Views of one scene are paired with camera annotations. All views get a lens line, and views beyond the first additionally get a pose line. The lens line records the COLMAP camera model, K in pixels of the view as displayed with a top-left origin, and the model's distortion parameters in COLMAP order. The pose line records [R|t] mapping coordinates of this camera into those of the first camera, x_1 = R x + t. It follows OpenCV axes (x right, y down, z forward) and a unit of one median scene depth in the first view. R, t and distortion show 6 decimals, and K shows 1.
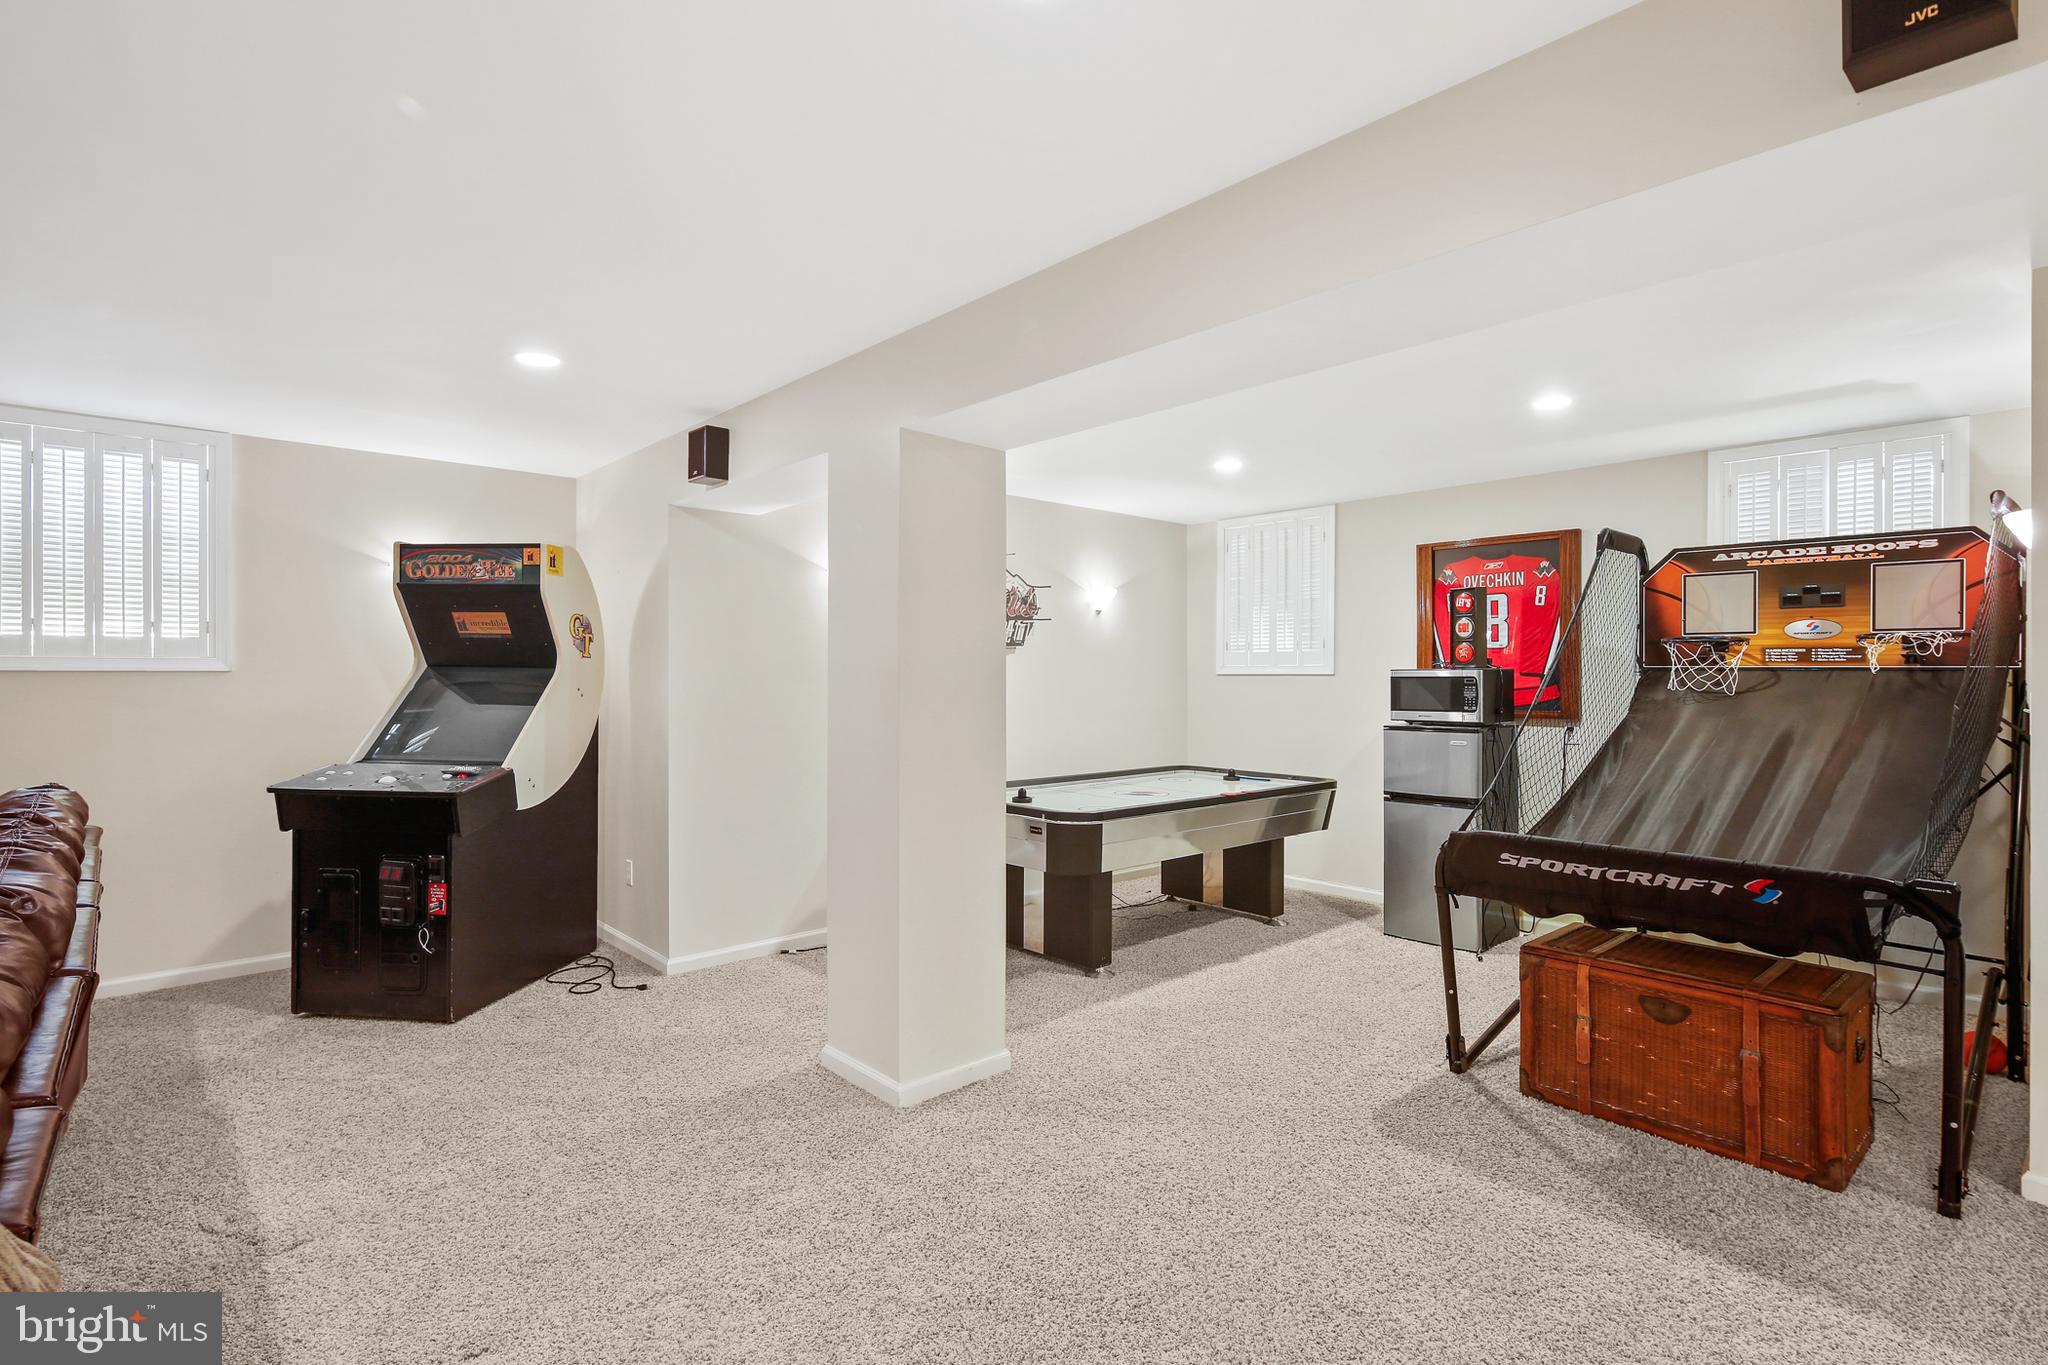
lens RADIAL K [[997.1, 0, 1017.1], [0, 997.1, 672.2], [0, 0, 1]] dist [0.002937, -0.000830]
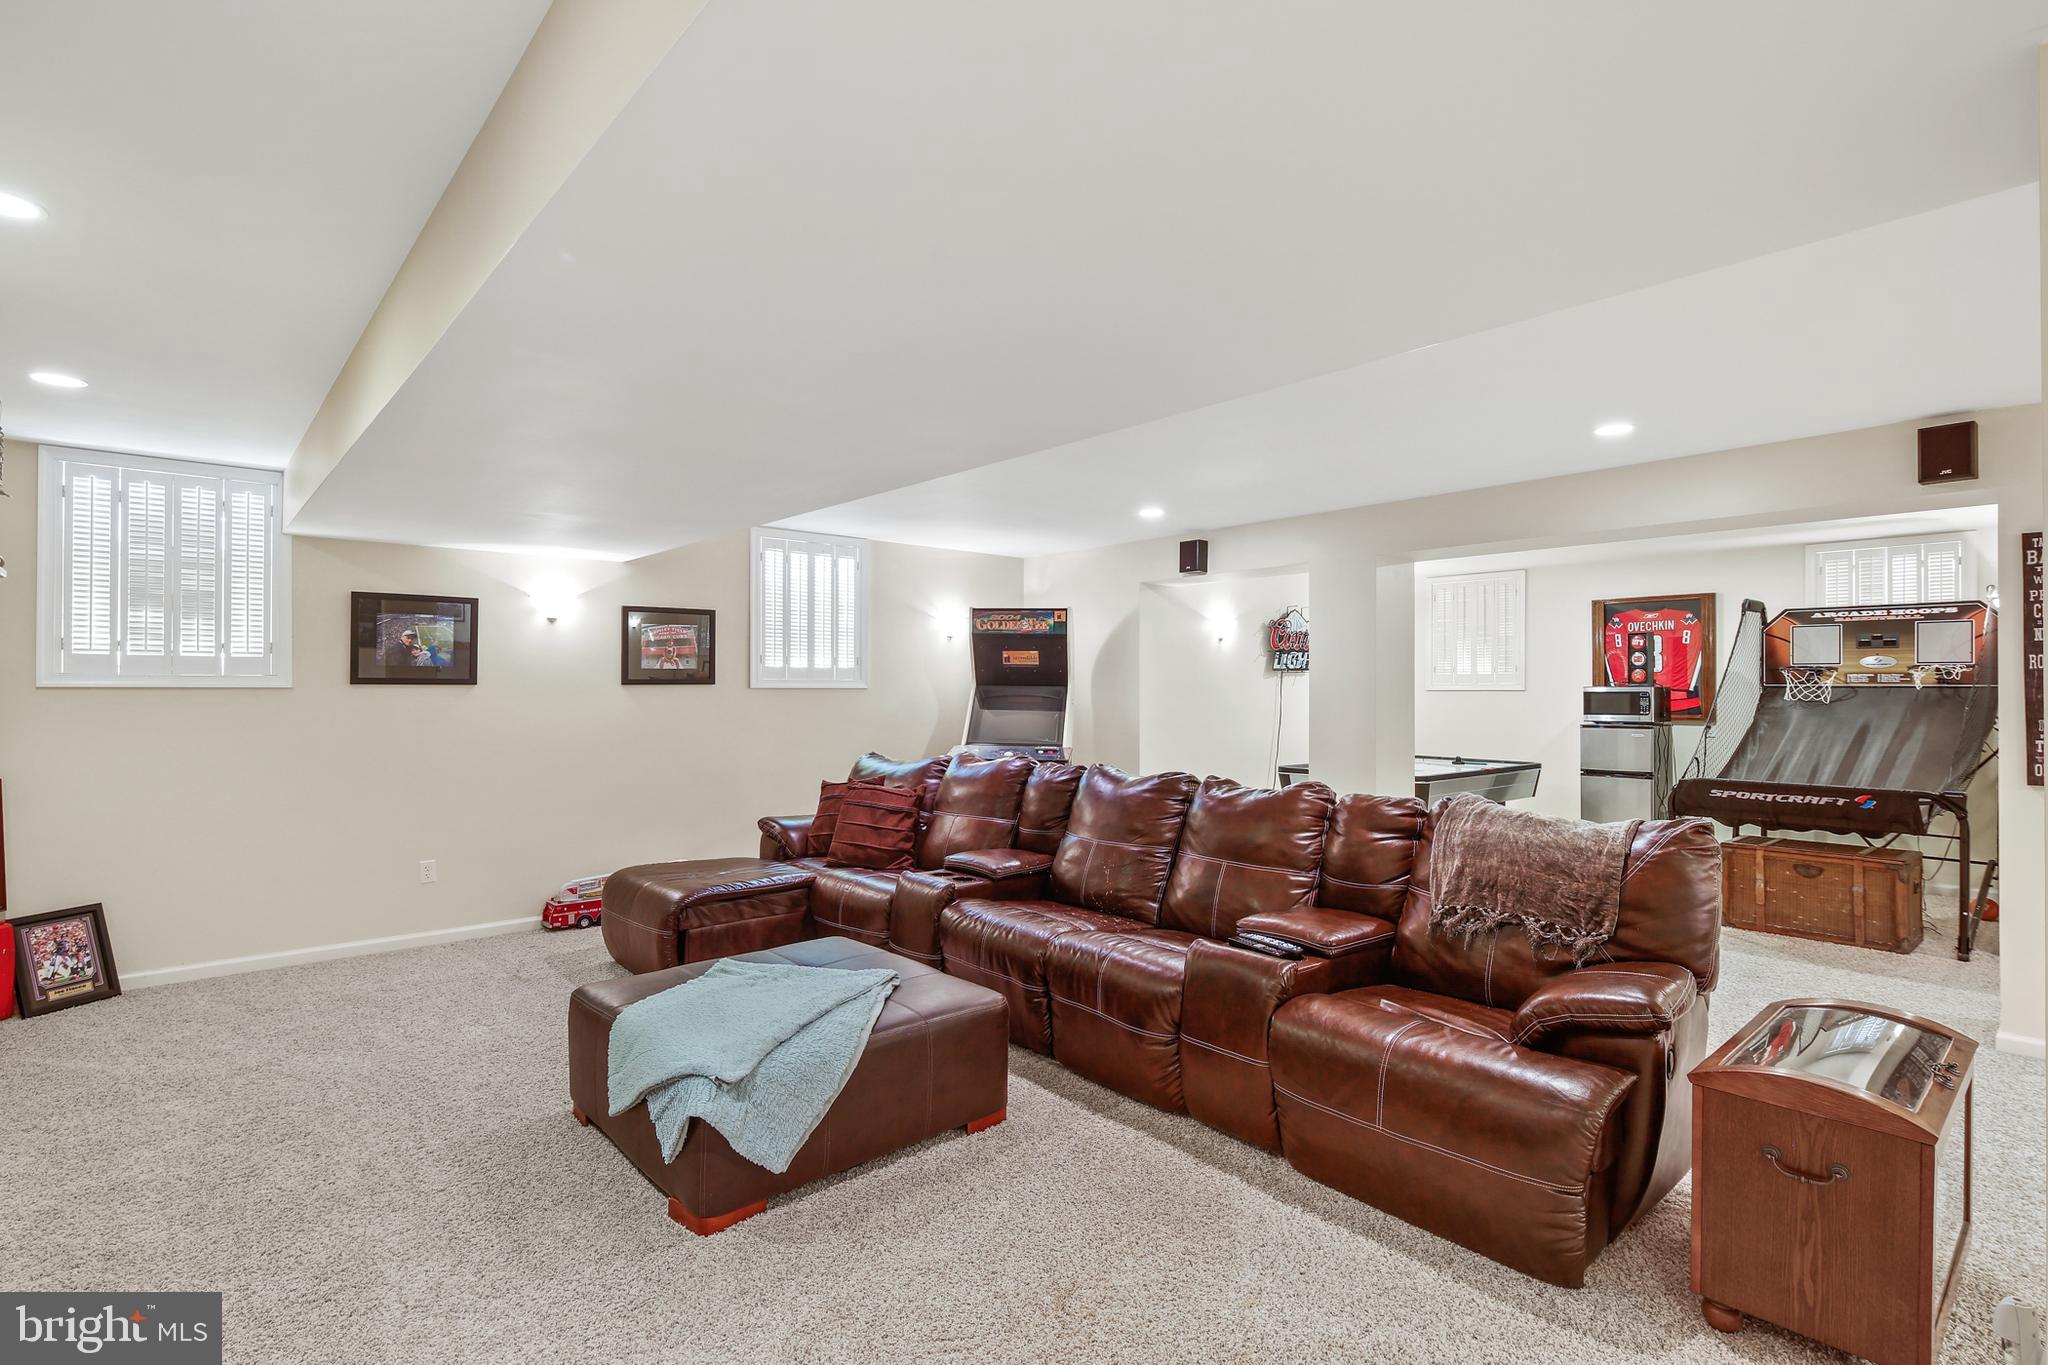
lens RADIAL K [[995.1, 0, 1016.9], [0, 995.1, 680.5], [0, 0, 1]] dist [0.003053, -0.001084]
pose [[0.999884, -0.000388, -0.015223, -0.546858], [0.000276, 0.999973, -0.007349, -0.001985], [0.015226, 0.007343, 0.999857, -0.604001]]
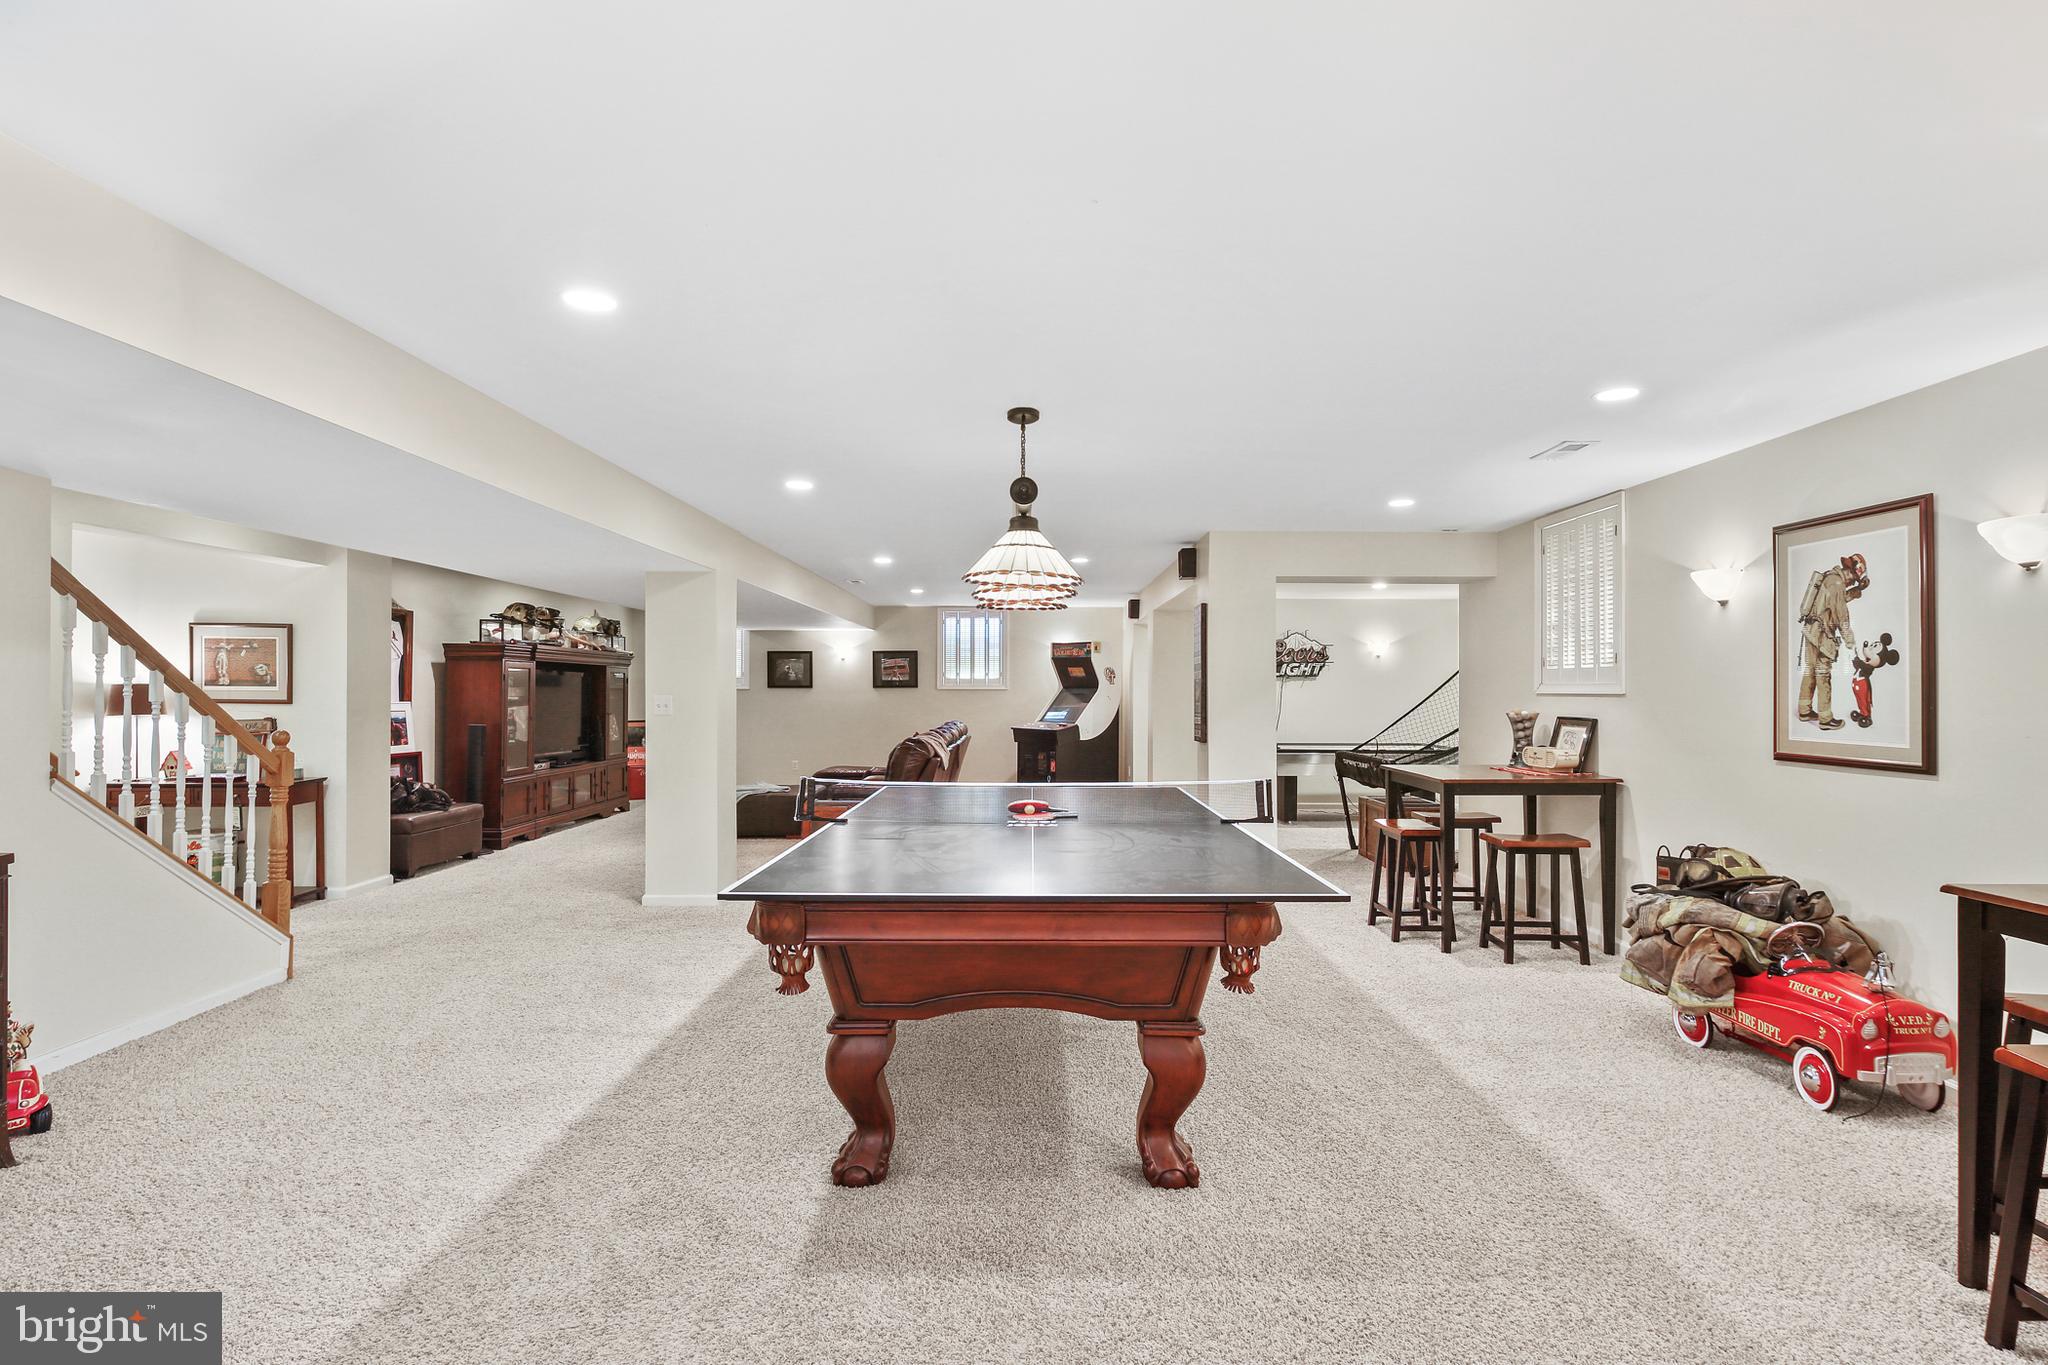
lens RADIAL K [[995.1, 0, 1016.9], [0, 995.1, 680.5], [0, 0, 1]] dist [0.003053, -0.001084]
pose [[0.741164, -0.005325, -0.671302, 1.196976], [-0.000031, 0.999968, -0.007967, -0.004490], [0.671324, 0.005925, 0.741141, -1.143341]]
